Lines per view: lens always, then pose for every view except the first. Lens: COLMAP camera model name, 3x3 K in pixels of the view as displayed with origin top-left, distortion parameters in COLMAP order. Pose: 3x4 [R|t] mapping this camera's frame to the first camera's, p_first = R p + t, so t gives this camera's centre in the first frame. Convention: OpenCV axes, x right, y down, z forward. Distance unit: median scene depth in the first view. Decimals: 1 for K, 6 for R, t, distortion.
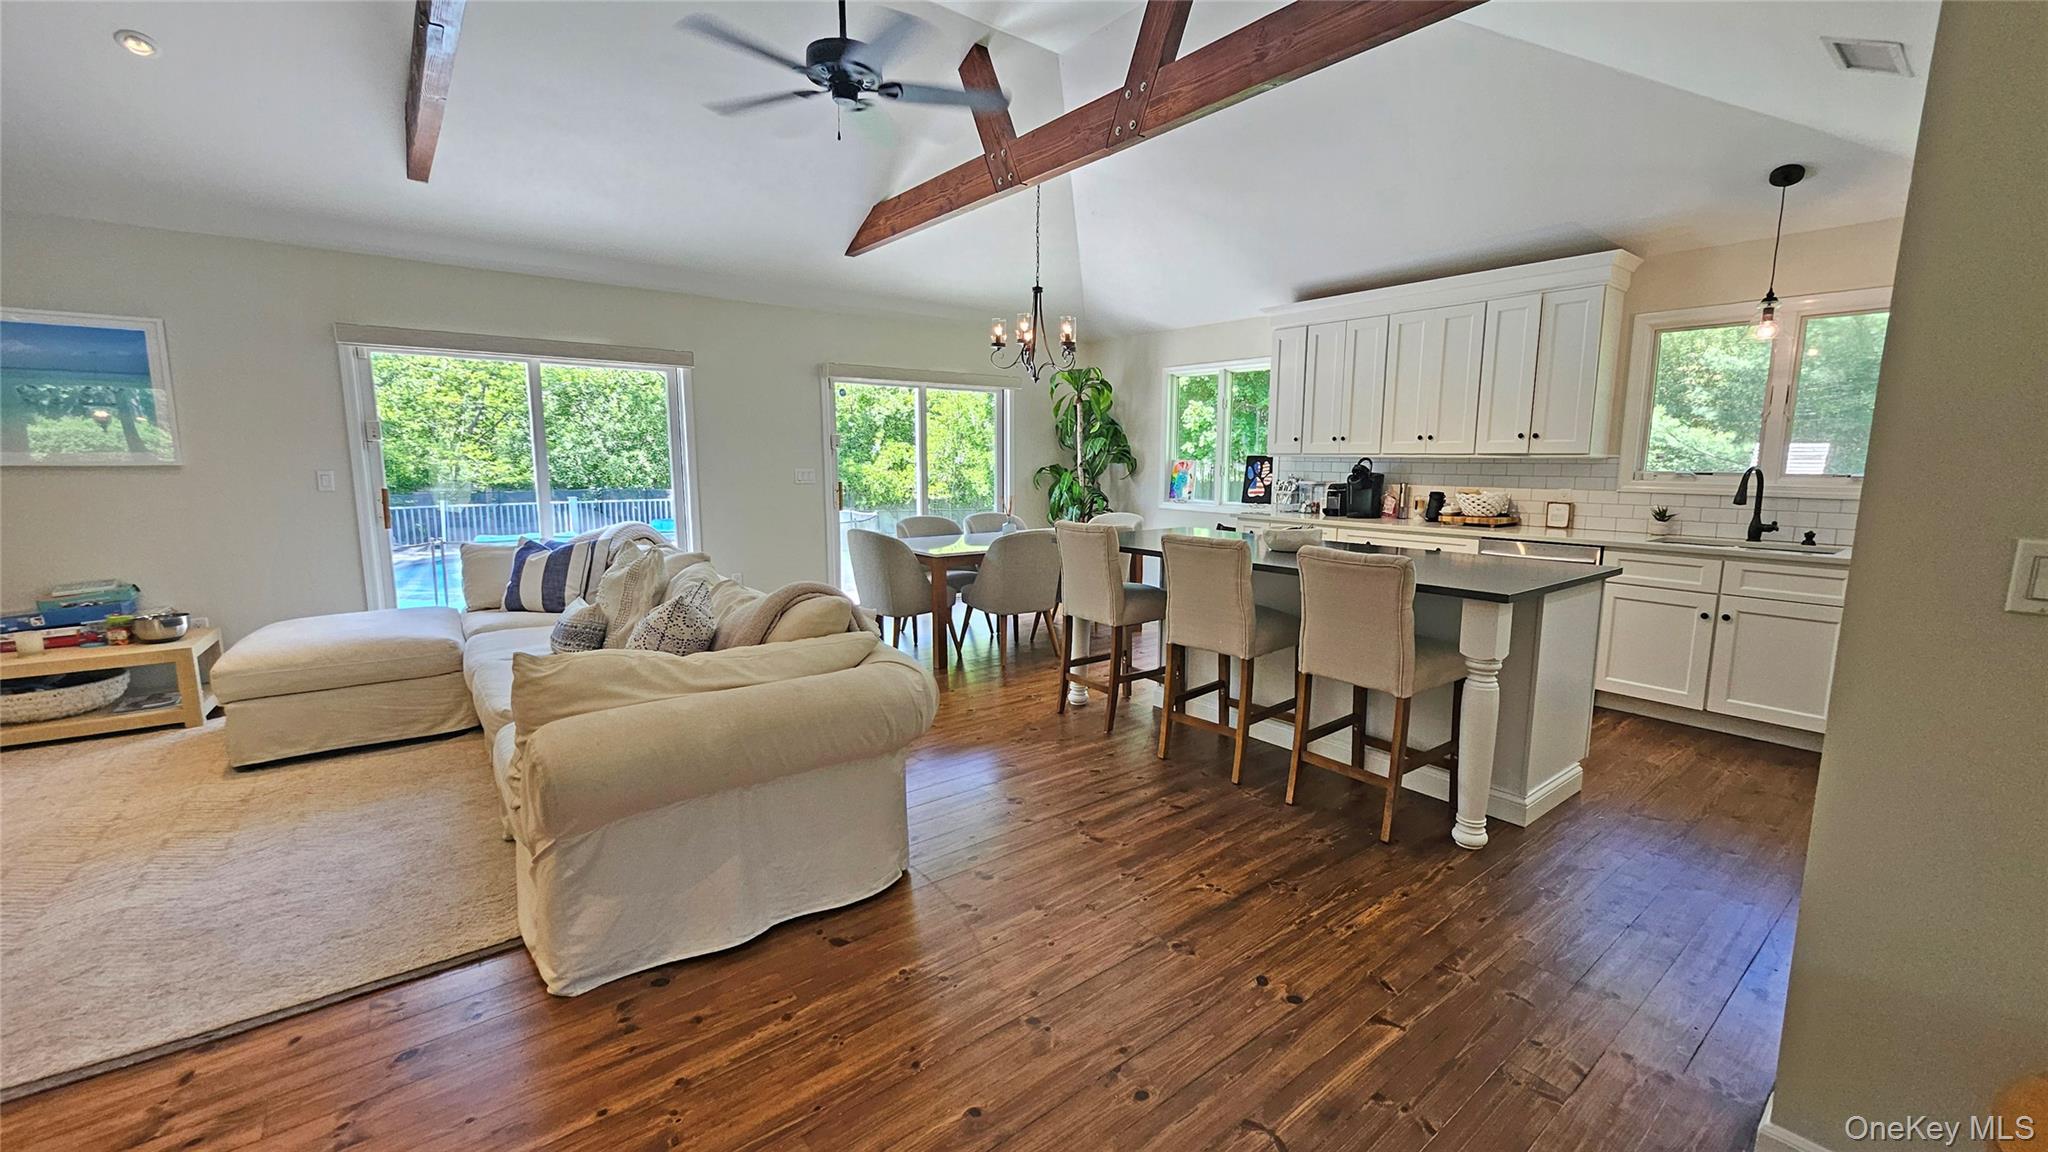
lens RADIAL K [[806.7, 0, 1040.1], [0, 806.7, 571.6], [0, 0, 1]] dist [-0.000786, 0.000178]
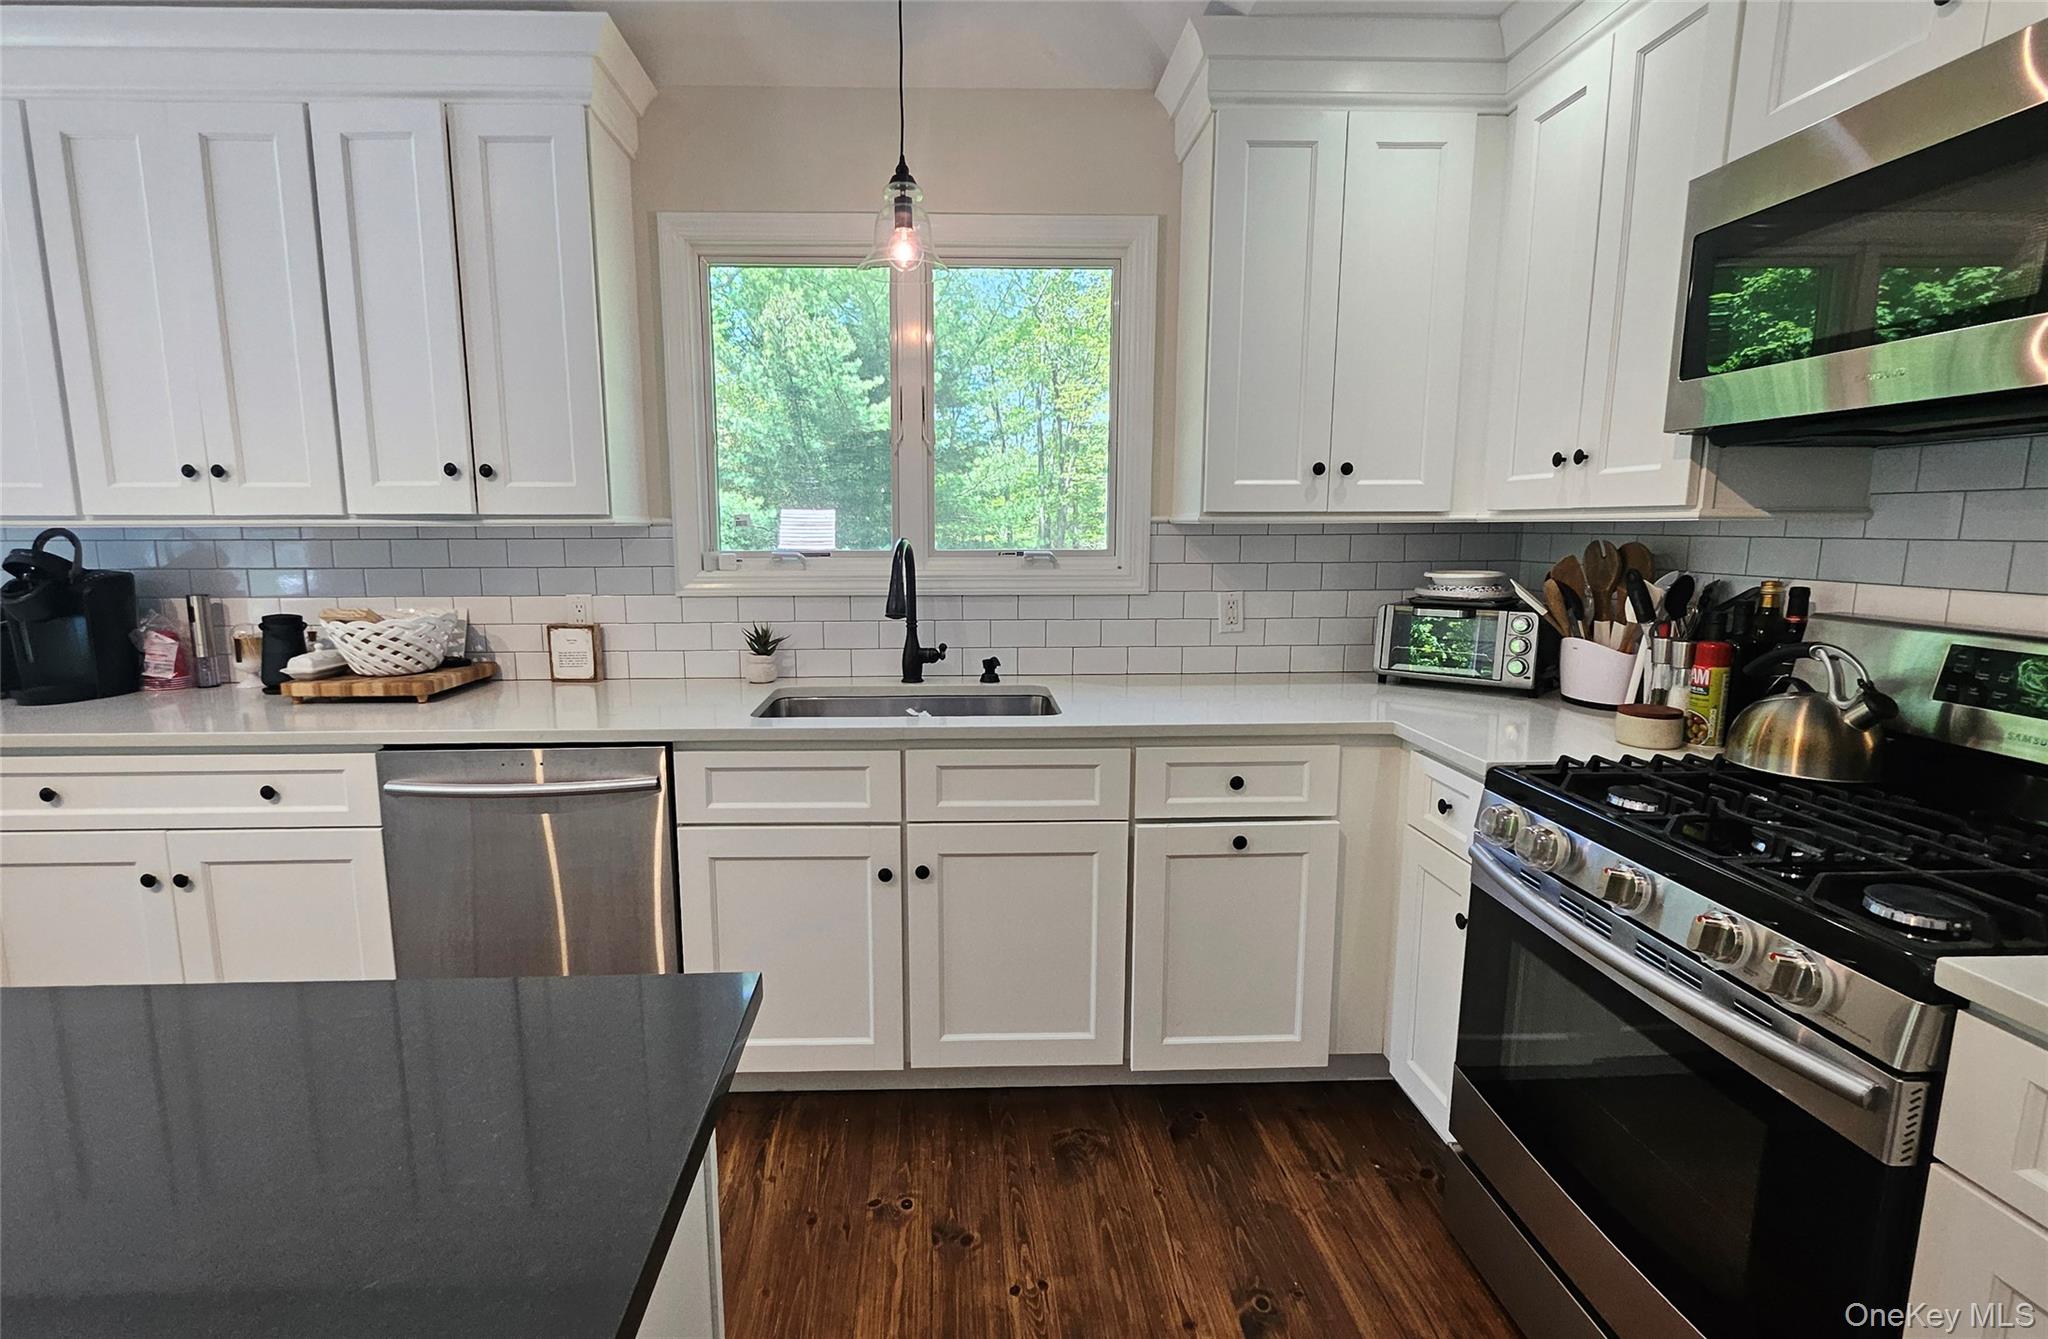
lens RADIAL K [[941.3, 0, 965.2], [0, 941.3, 668.2], [0, 0, 1]] dist [-0.001527, 0.000125]
pose [[0.602188, -0.126831, 0.788216, 0.347972], [0.119315, 0.990509, 0.068227, -0.068851], [-0.789388, 0.052960, 0.611605, 0.490618]]
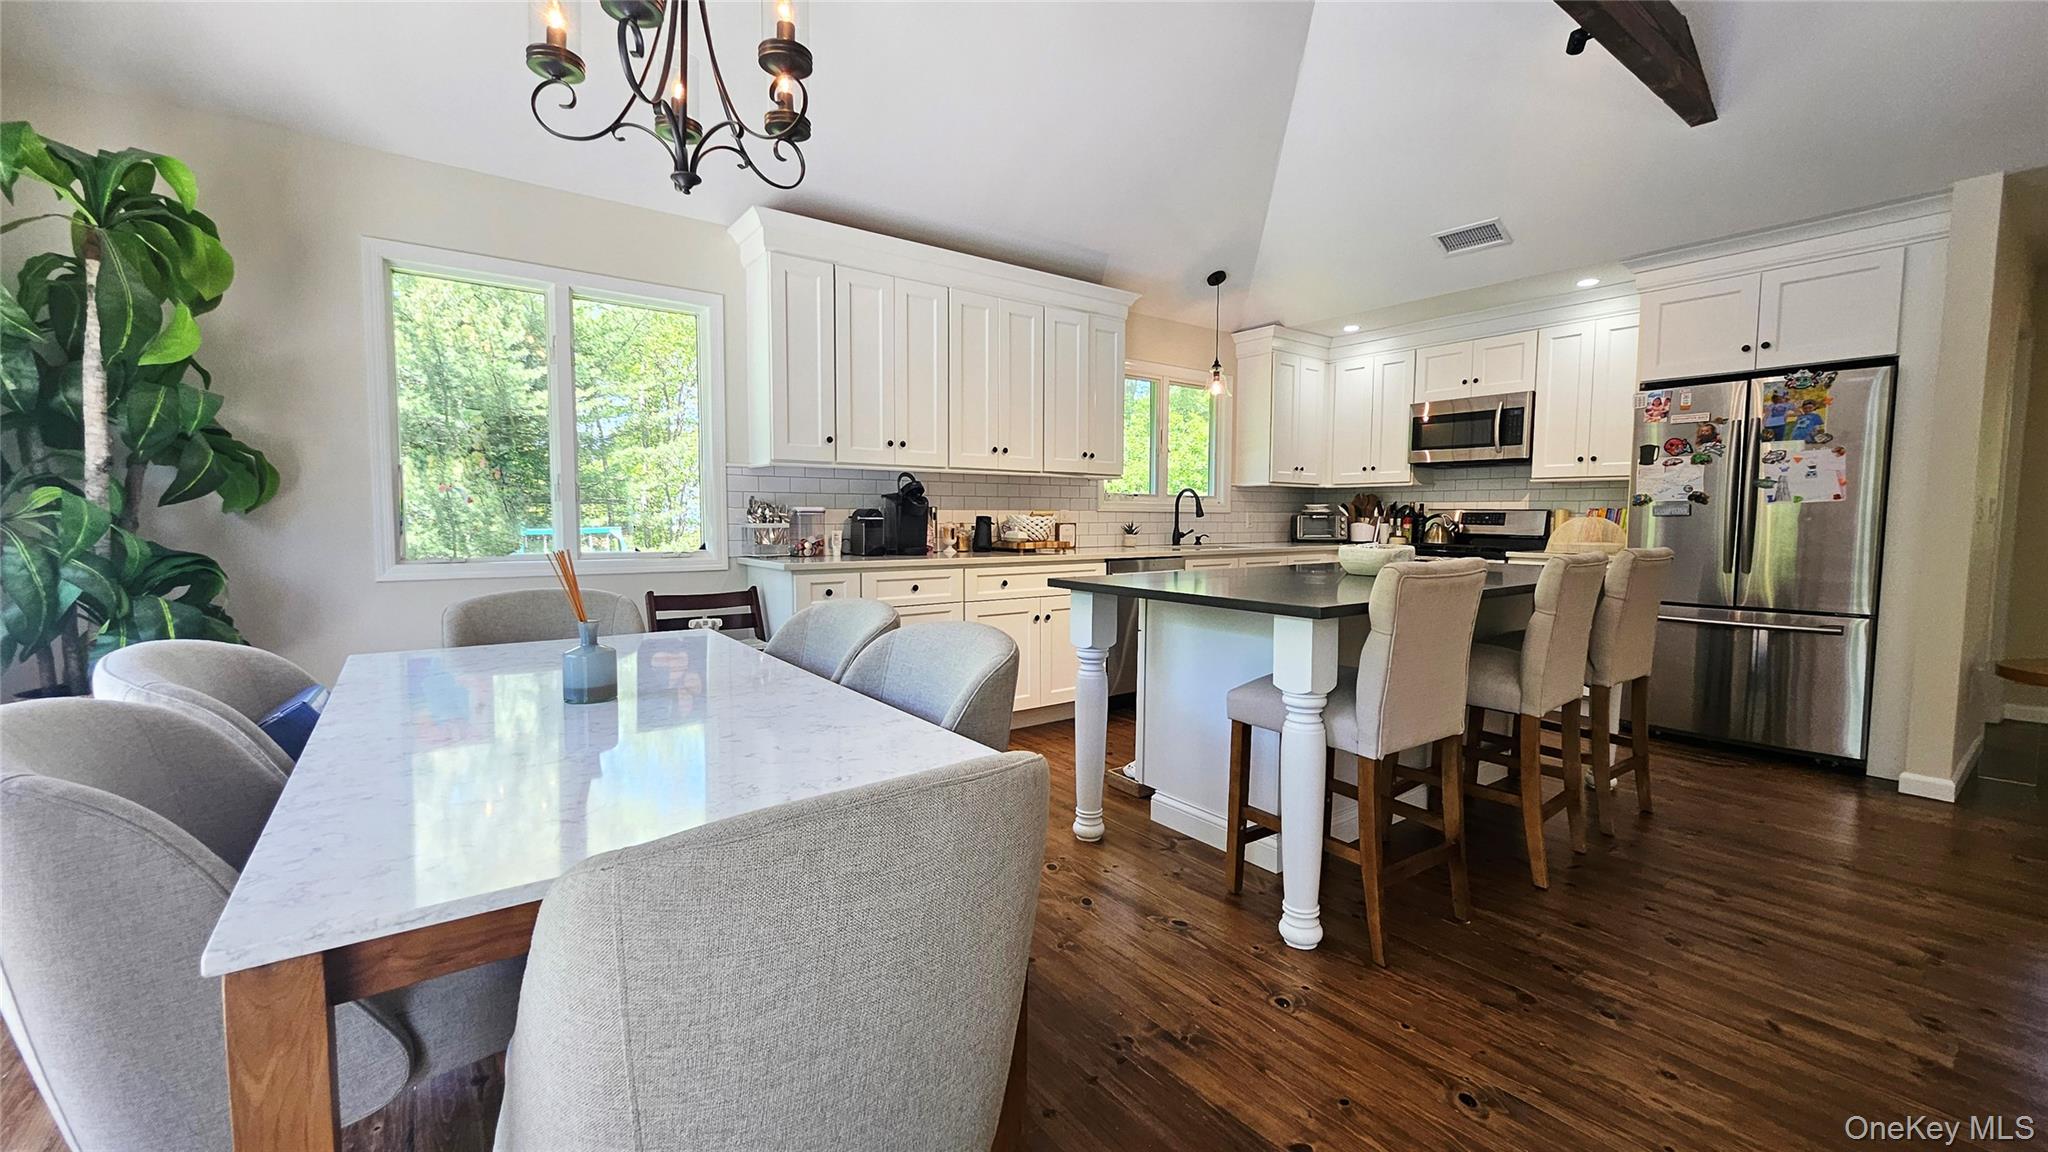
lens RADIAL K [[806.7, 0, 1035.8], [0, 806.7, 577.1], [0, 0, 1]] dist [-0.000786, 0.000178]
pose [[0.031094, -0.082365, 0.996117, -0.367734], [0.136375, 0.987628, 0.077406, -0.098702], [-0.990169, 0.133439, 0.041942, 0.968182]]
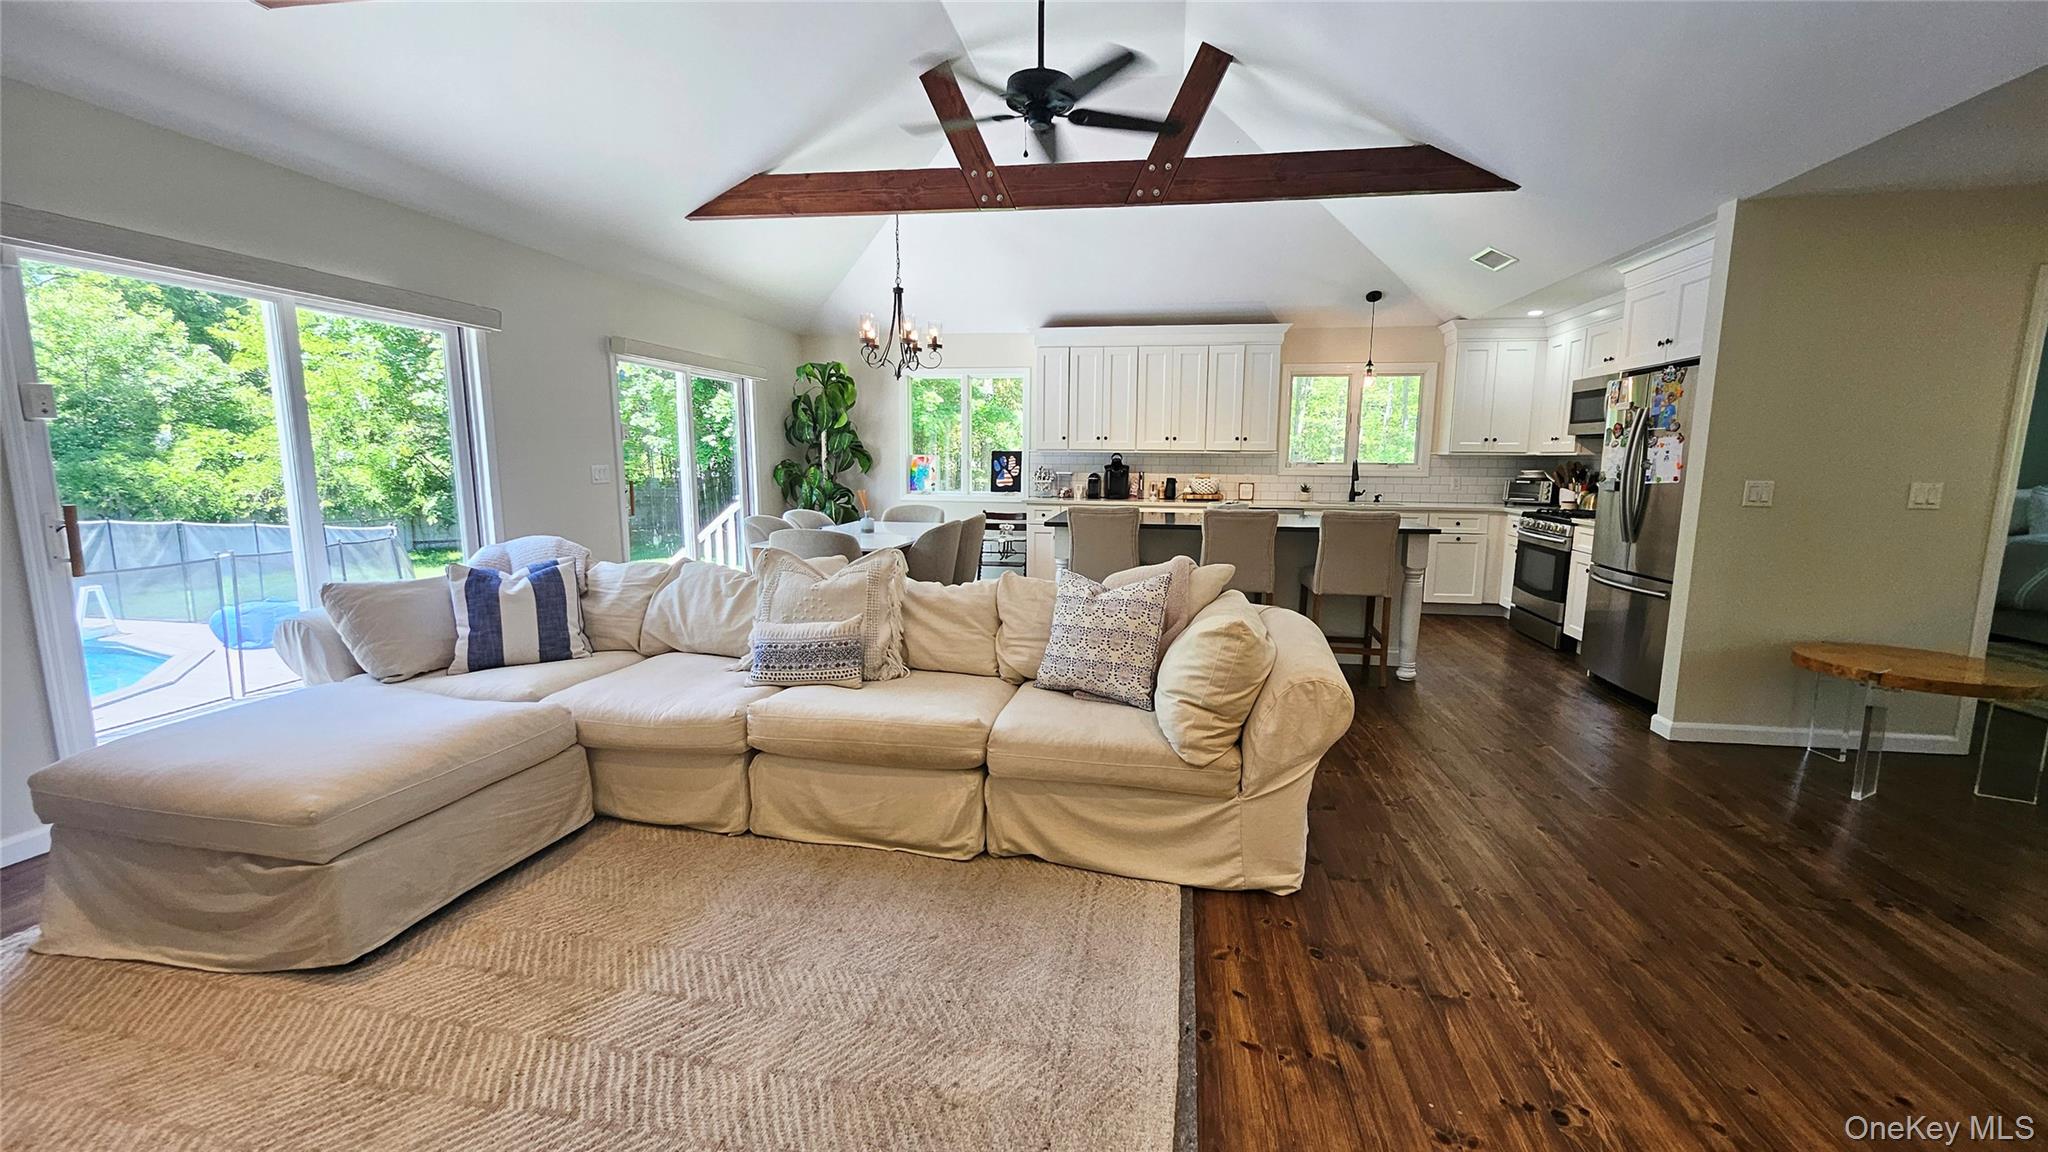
lens RADIAL K [[806.7, 0, 1026.5], [0, 806.7, 577.5], [0, 0, 1]] dist [-0.000786, 0.000178]
pose [[0.743522, -0.100290, 0.661148, -0.661052], [0.091225, 0.994659, 0.048290, -0.018818], [-0.662459, 0.024408, 0.748700, 0.135412]]
